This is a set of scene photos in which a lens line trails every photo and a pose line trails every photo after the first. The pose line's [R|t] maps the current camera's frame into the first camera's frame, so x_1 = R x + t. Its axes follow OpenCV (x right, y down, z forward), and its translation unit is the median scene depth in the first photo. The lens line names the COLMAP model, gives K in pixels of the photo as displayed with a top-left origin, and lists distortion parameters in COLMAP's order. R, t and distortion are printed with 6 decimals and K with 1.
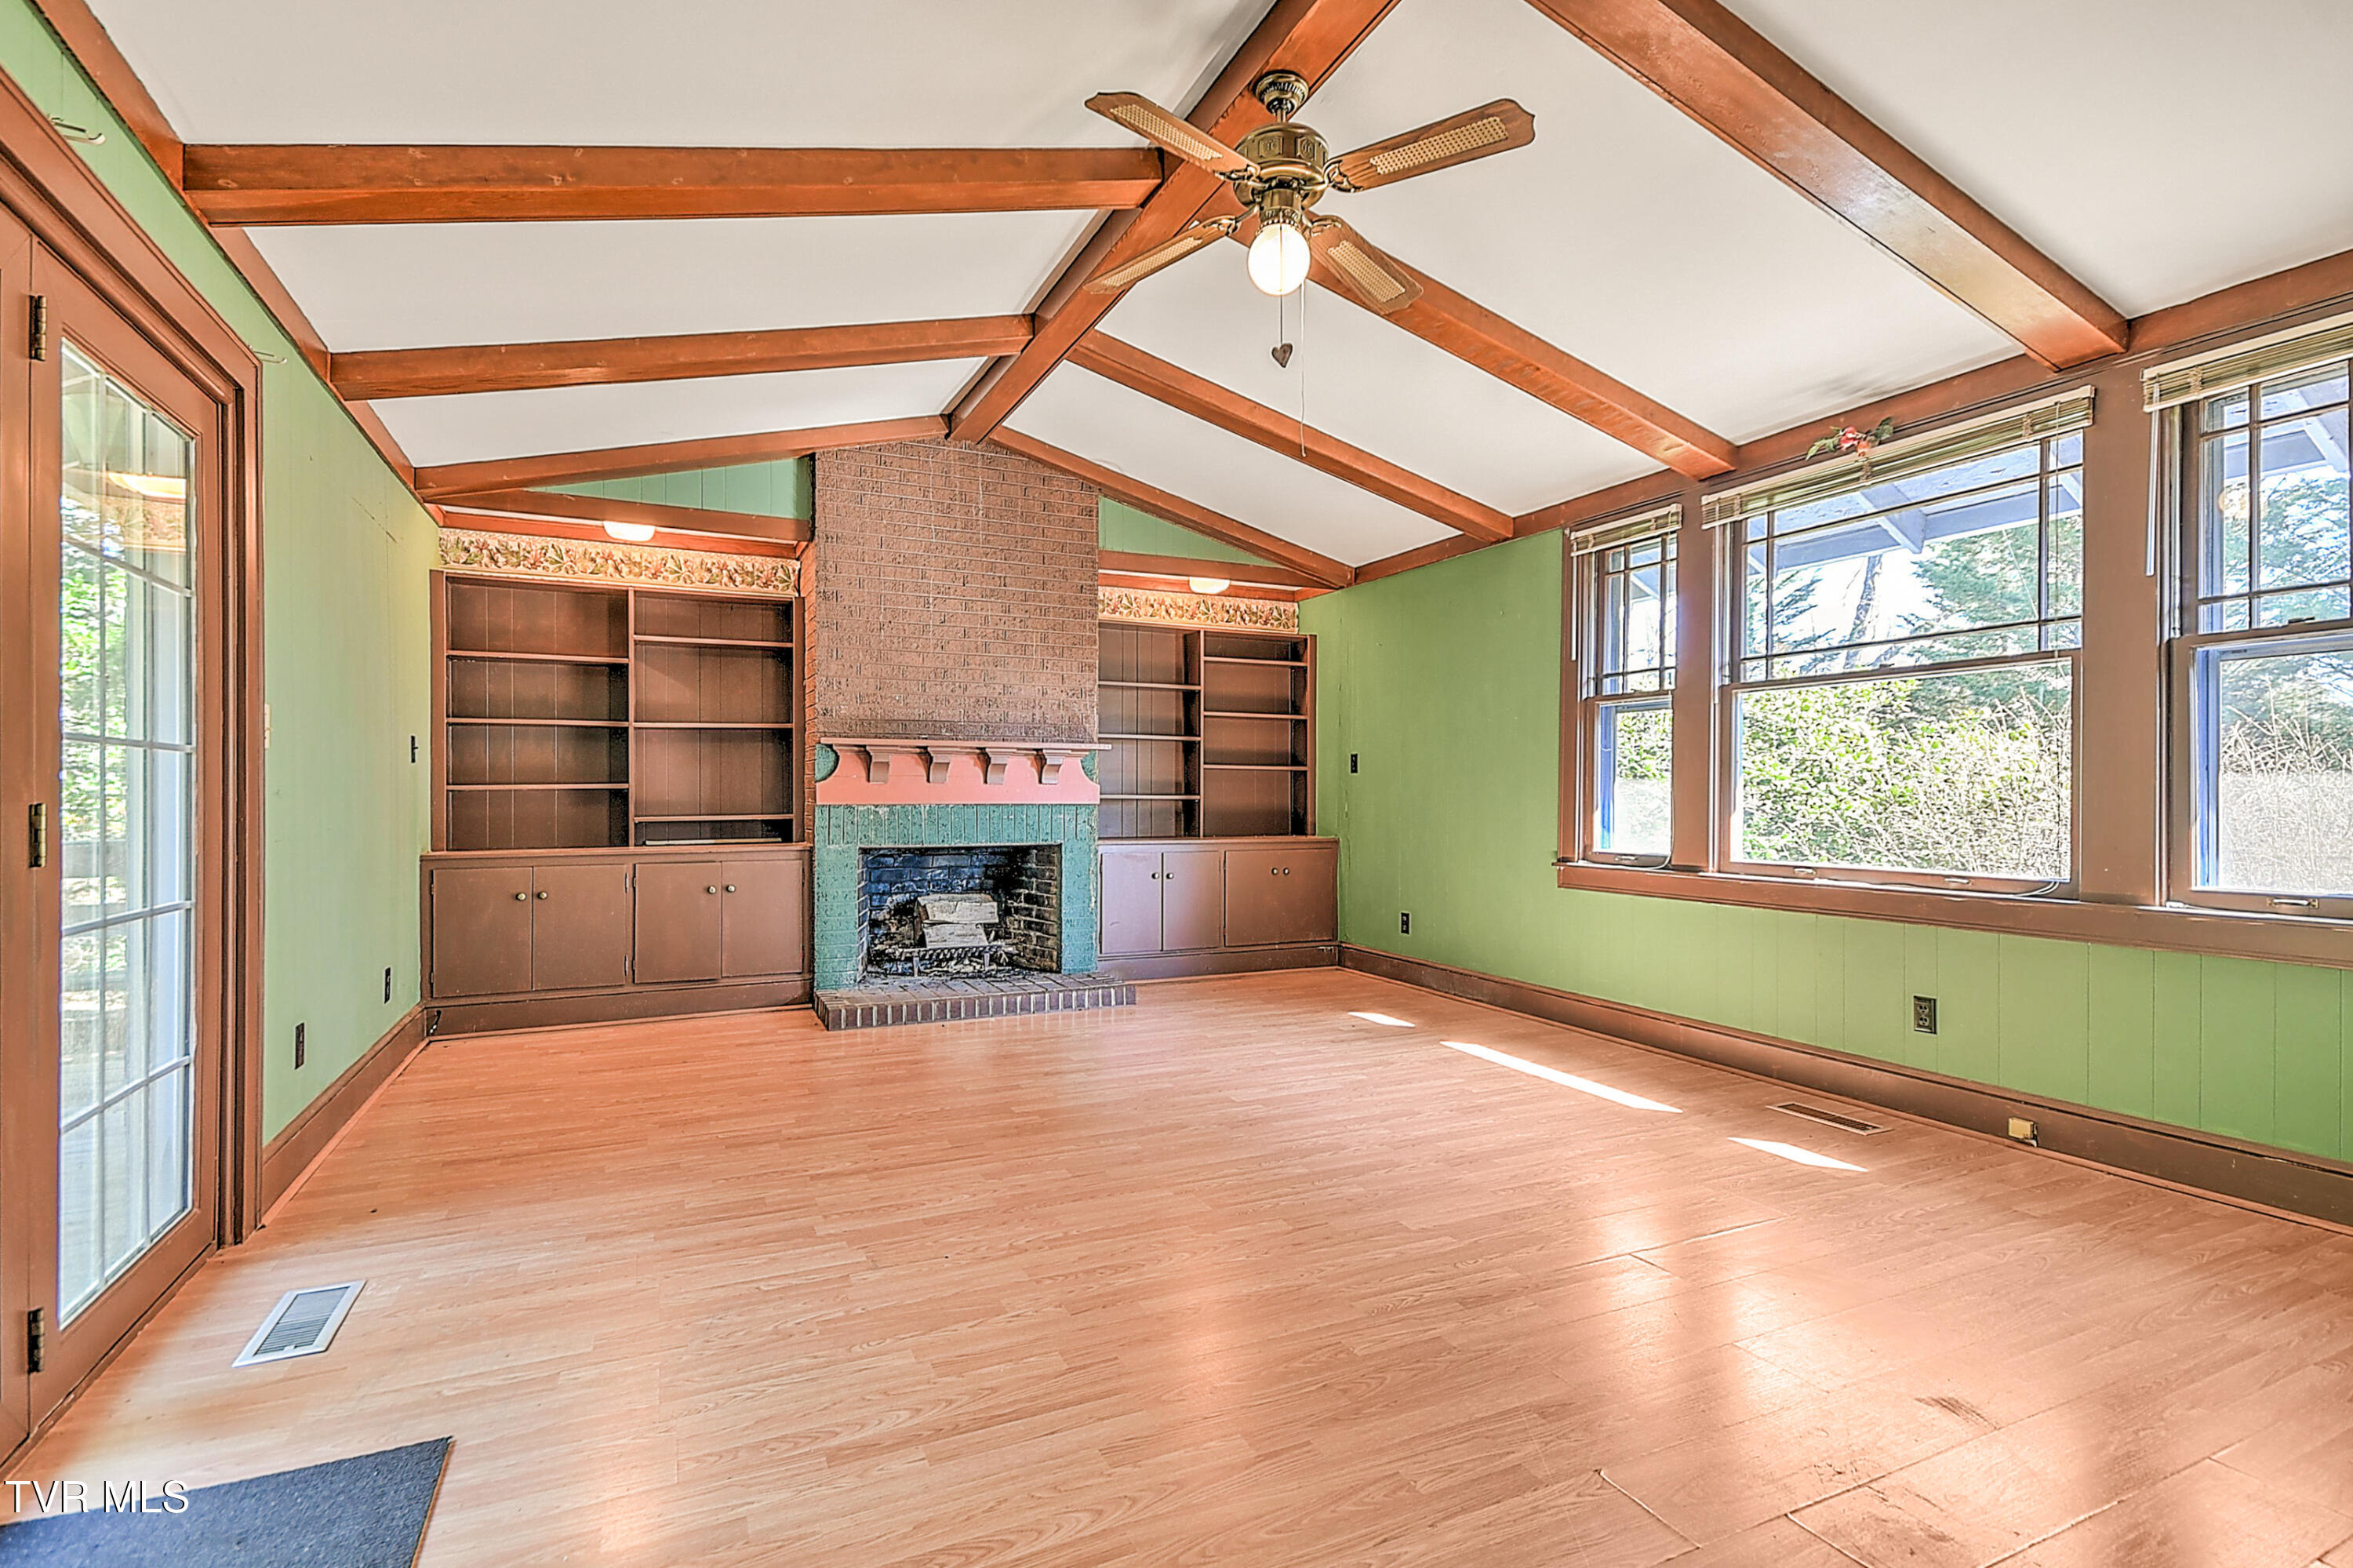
lens RADIAL K [[1109.9, 0, 1156.7], [0, 1109.9, 792.8], [0, 0, 1]] dist [0.016613, -0.001553]
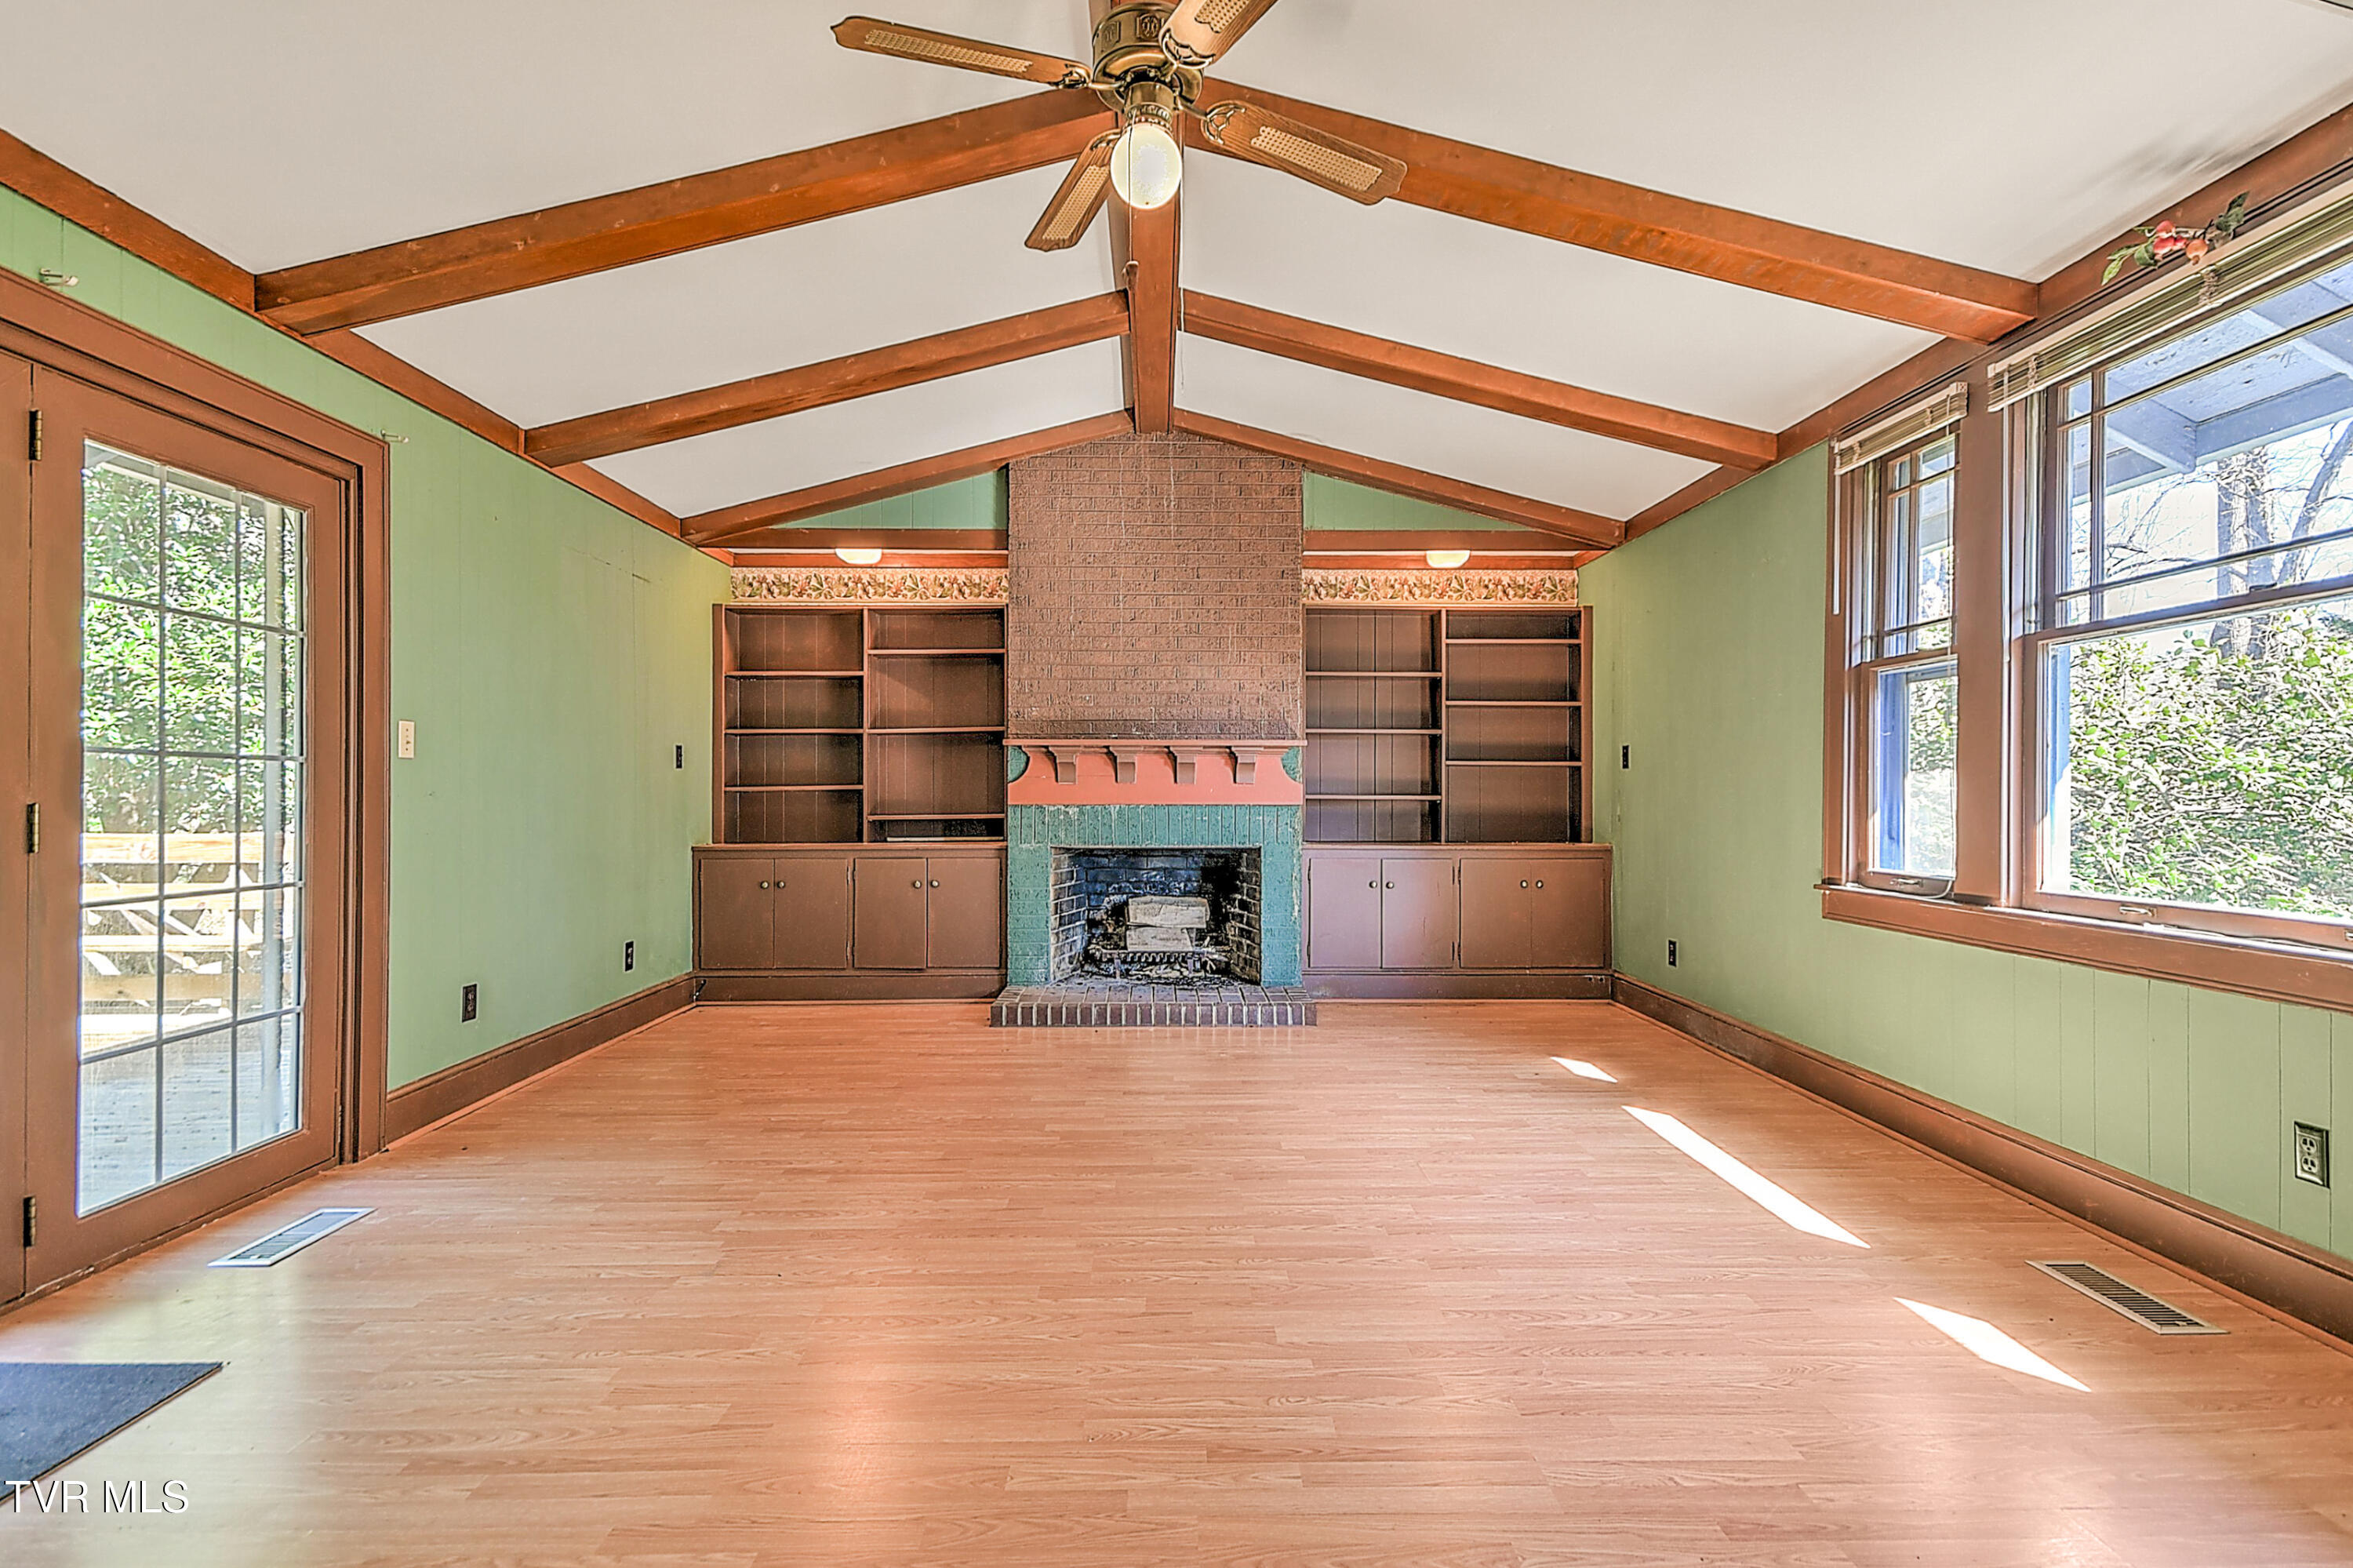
lens RADIAL K [[1109.9, 0, 1165.5], [0, 1109.9, 782.6], [0, 0, 1]] dist [0.016613, -0.001553]
pose [[0.912928, -0.005631, -0.408082, 0.292329], [0.001774, 0.999950, -0.009829, 0.000663], [0.408117, 0.008249, 0.912892, 0.144152]]
